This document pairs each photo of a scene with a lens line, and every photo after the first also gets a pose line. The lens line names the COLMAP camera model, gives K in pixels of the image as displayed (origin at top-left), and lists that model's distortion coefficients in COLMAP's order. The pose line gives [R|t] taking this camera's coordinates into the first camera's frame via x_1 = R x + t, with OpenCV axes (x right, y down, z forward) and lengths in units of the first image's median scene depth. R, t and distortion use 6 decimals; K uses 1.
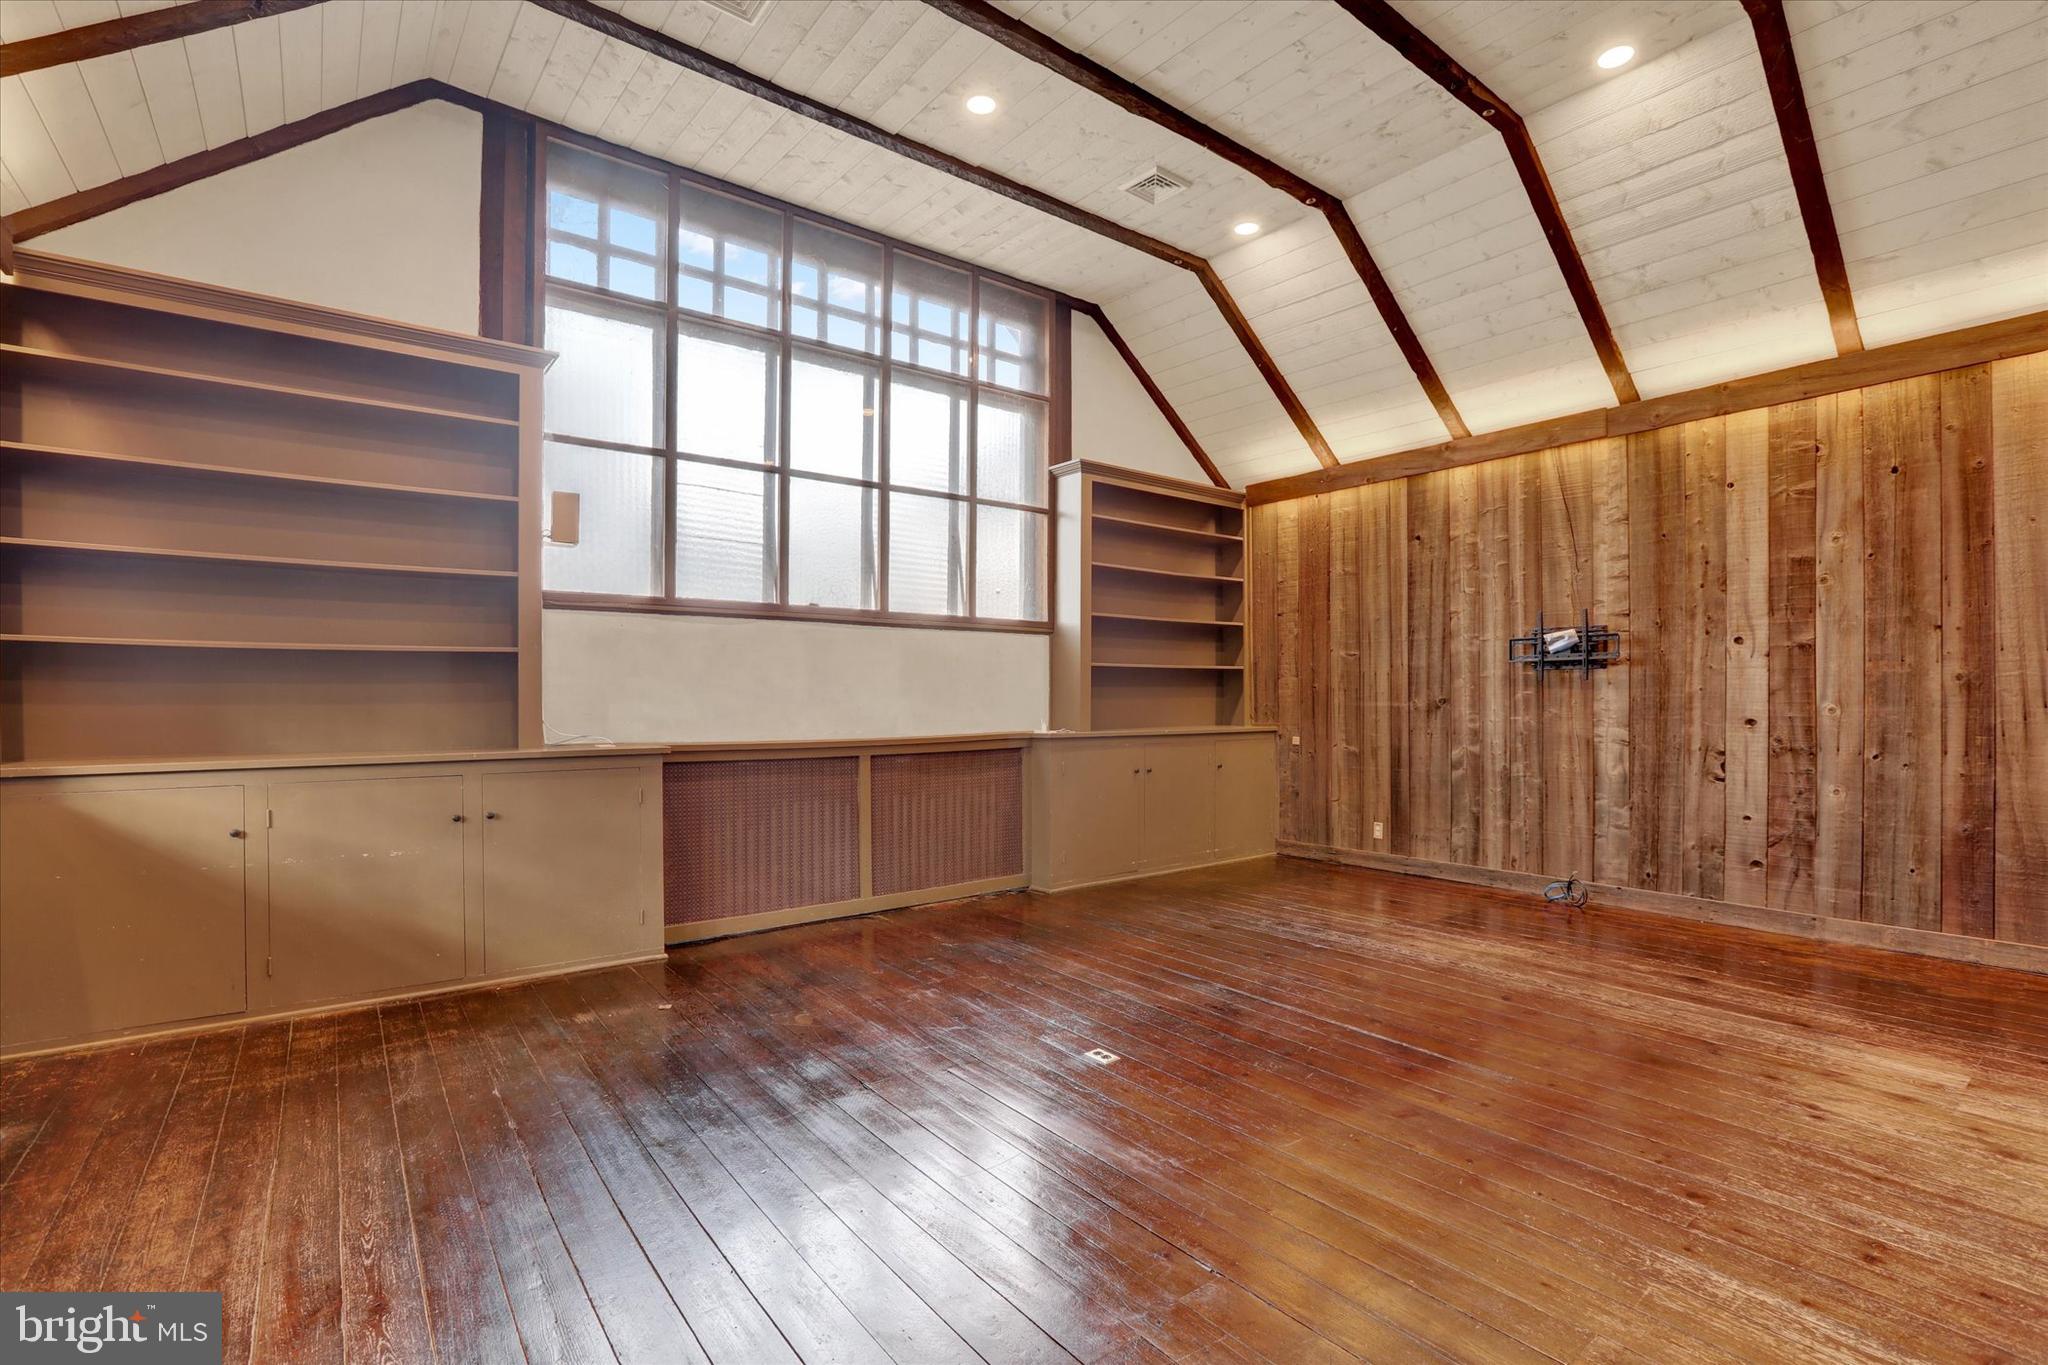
lens RADIAL K [[954.0, 0, 1029.5], [0, 954.0, 688.0], [0, 0, 1]] dist [-0.037249, 0.008719]
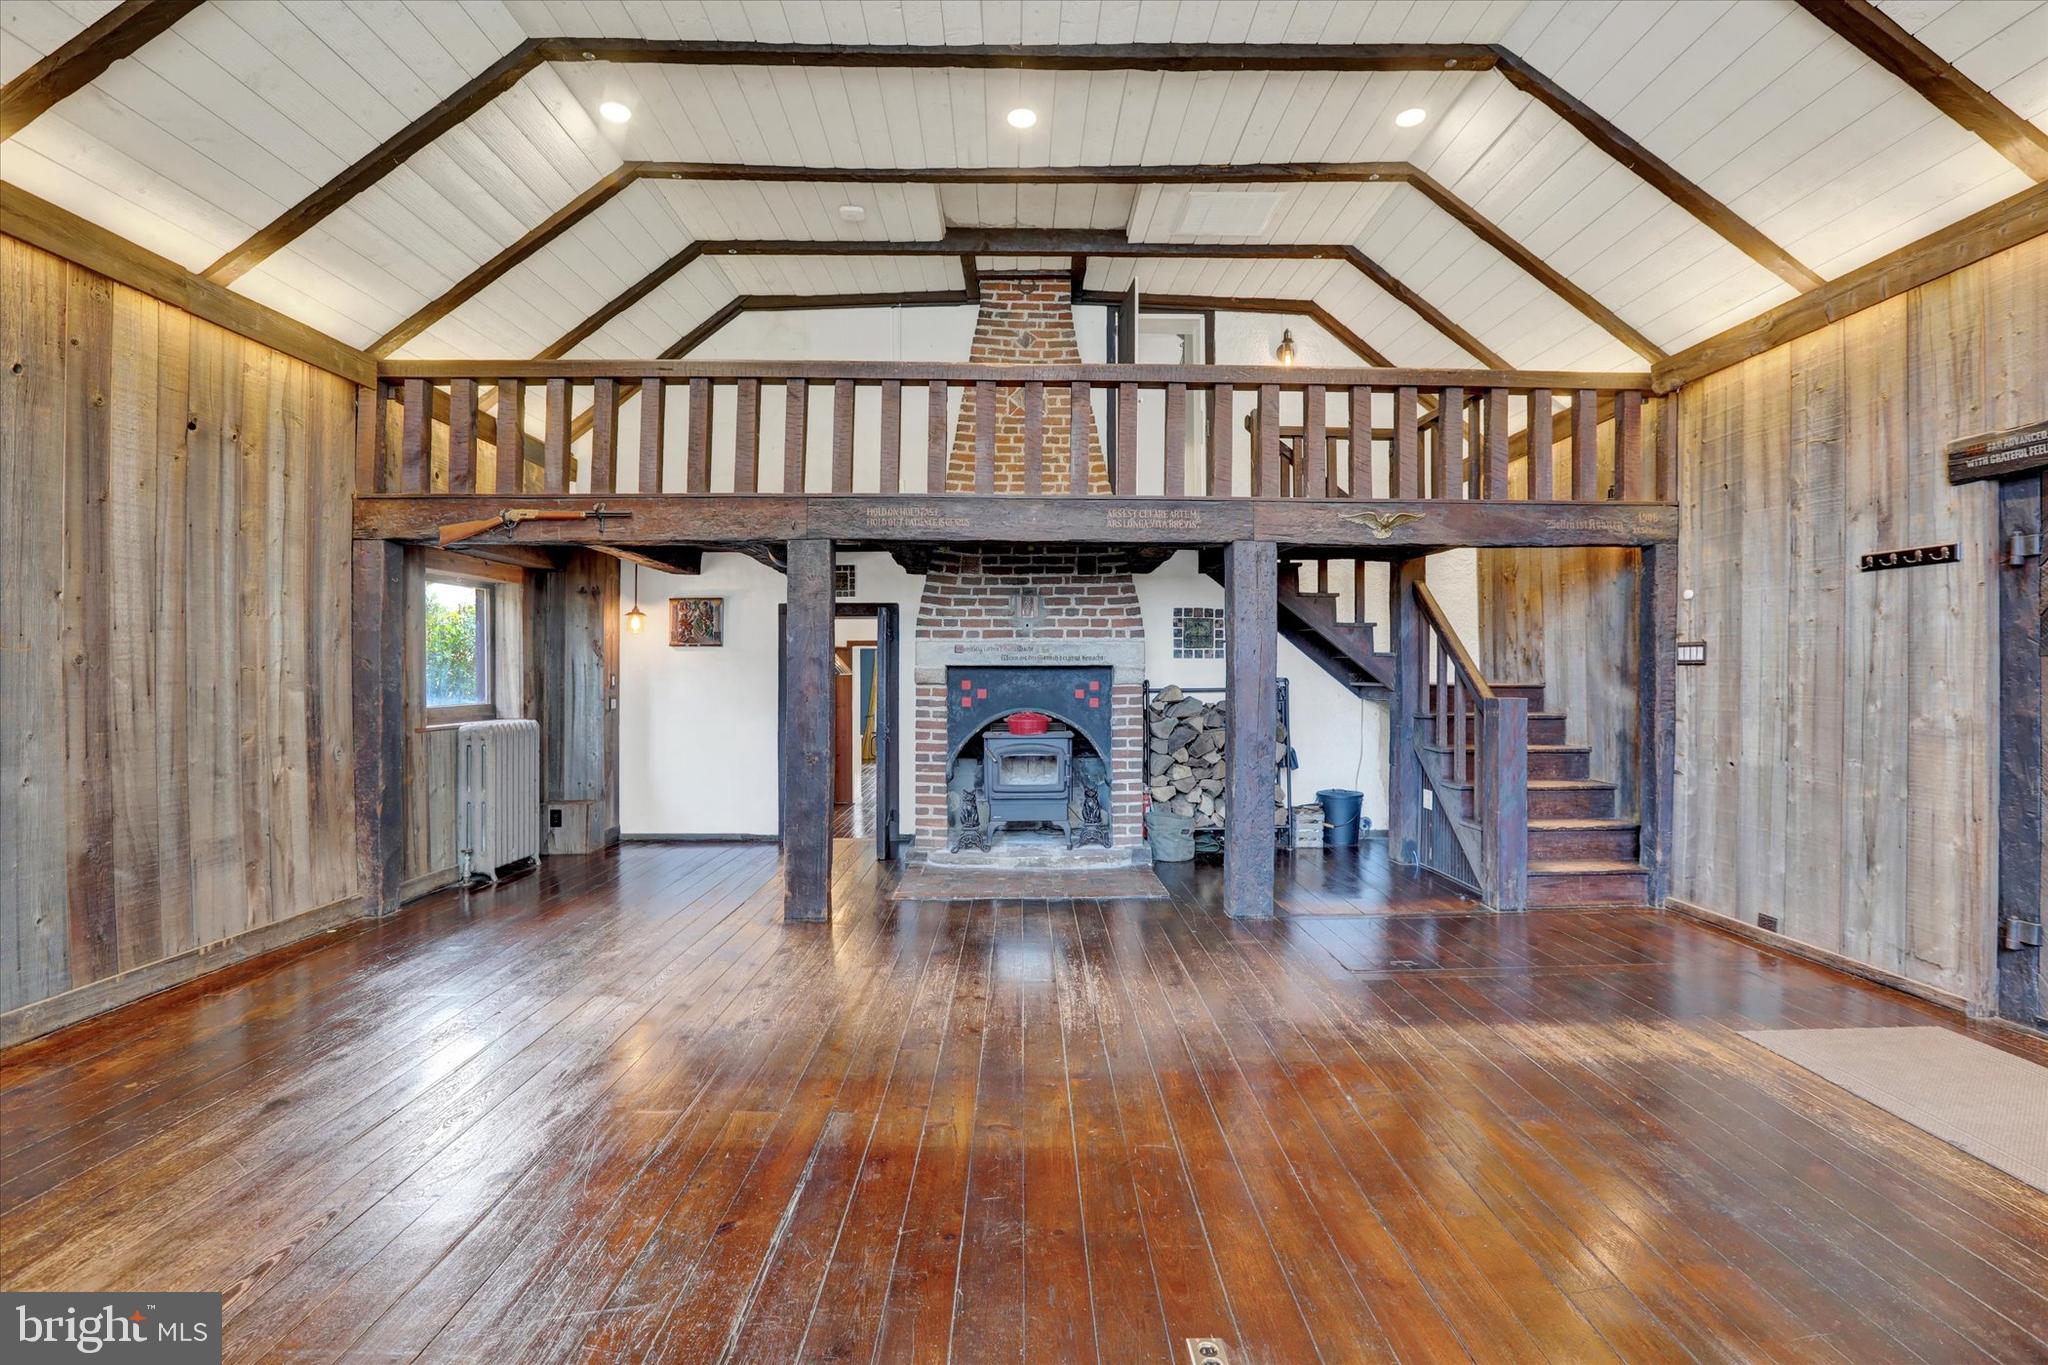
lens RADIAL K [[954.0, 0, 1035.6], [0, 954.0, 677.8], [0, 0, 1]] dist [-0.037249, 0.008719]
pose [[-0.803592, -0.006735, 0.595143, -0.147961], [-0.005640, 0.999977, 0.003700, -0.004990], [-0.595154, -0.000383, -0.803611, 1.344171]]
